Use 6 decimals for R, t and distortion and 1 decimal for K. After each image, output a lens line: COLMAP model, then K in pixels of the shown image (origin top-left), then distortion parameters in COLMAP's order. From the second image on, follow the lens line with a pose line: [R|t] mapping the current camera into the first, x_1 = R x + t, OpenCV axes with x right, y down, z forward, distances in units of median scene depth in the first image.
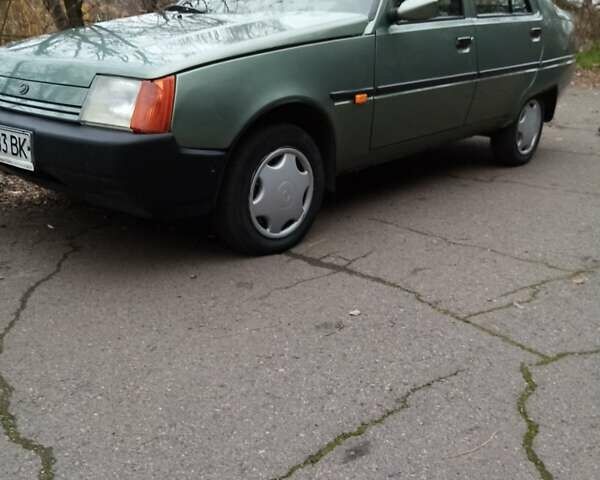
lens RADIAL K [[606.8, 0, 300.0], [0, 606.8, 240.0], [0, 0, 1]] dist [0.071459, -0.205693]
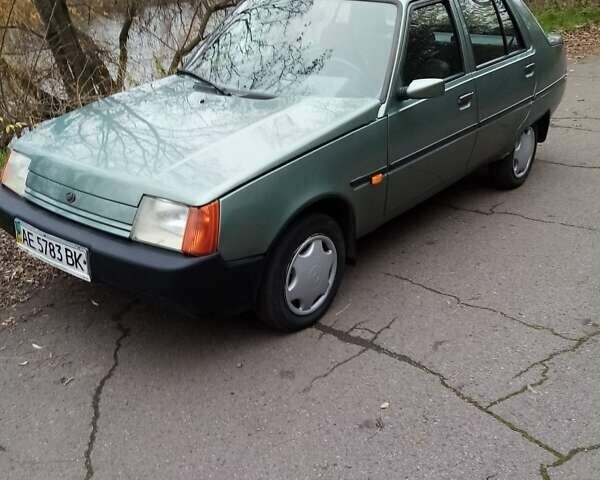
lens RADIAL K [[598.2, 0, 300.0], [0, 598.2, 240.0], [0, 0, 1]] dist [0.065261, -0.165056]
pose [[0.998557, -0.051724, 0.014475, -0.069159], [0.050608, 0.996328, 0.069057, -0.241592], [-0.017993, -0.068225, 0.997508, -0.086483]]
